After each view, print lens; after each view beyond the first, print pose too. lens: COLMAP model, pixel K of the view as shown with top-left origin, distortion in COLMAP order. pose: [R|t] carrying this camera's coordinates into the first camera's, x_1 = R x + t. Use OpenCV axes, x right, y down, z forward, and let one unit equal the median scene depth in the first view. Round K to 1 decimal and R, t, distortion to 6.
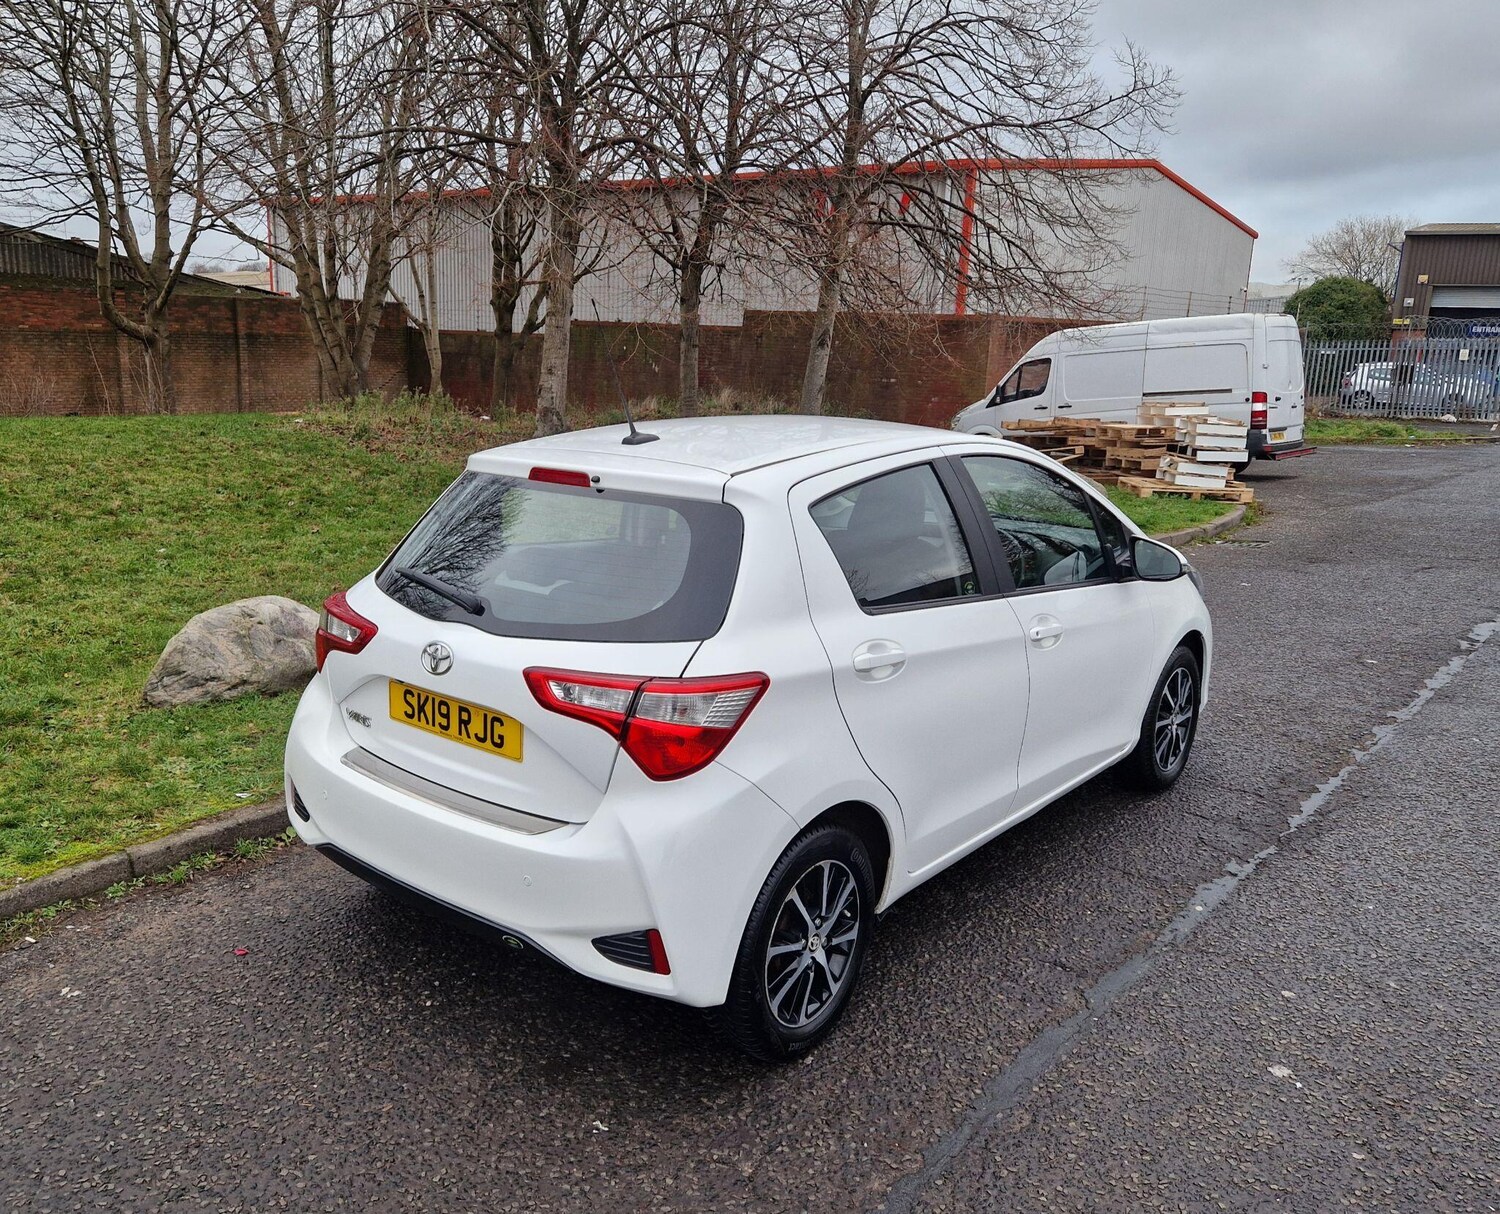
lens RADIAL K [[1145.9, 0, 673.8], [0, 1145.9, 590.8], [0, 0, 1]] dist [0.070577, -0.053551]
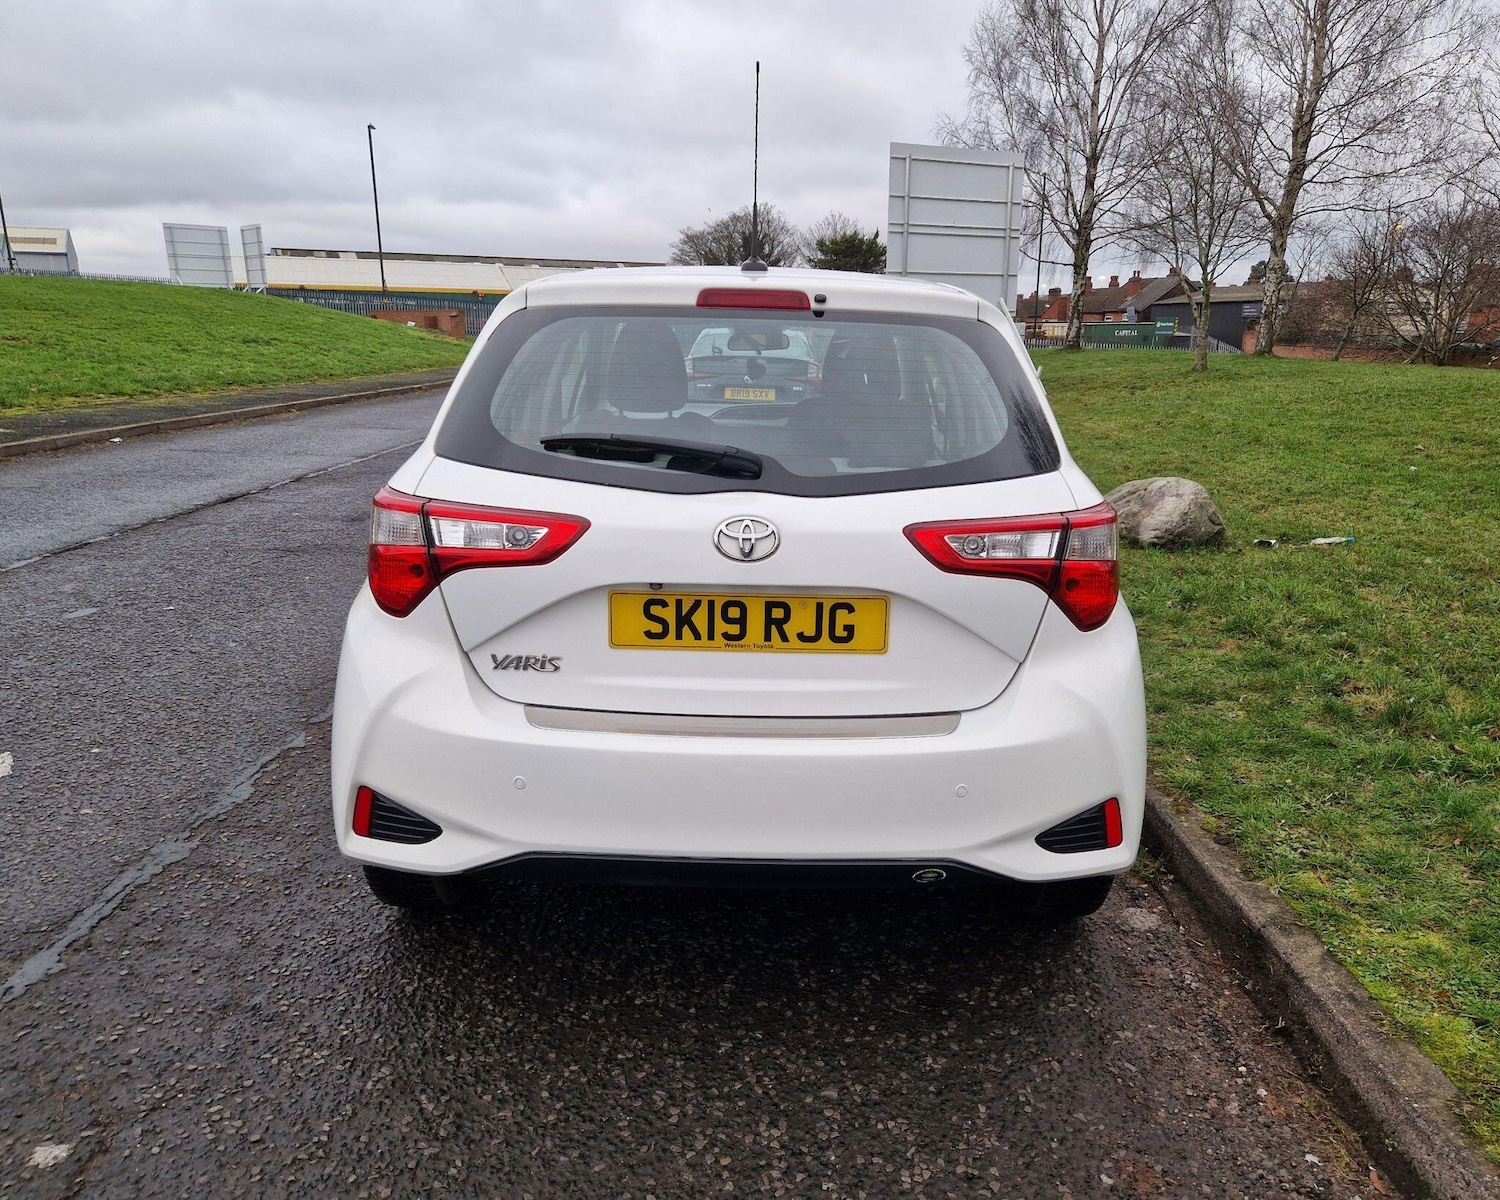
lens RADIAL K [[1137.0, 0, 709.9], [0, 1137.0, 614.9], [0, 0, 1]] dist [0.068383, -0.049345]
pose [[0.782956, -0.150796, 0.603524, -0.609523], [0.121806, 0.988557, 0.088980, 0.036308], [-0.610036, 0.003846, 0.792365, 0.411319]]
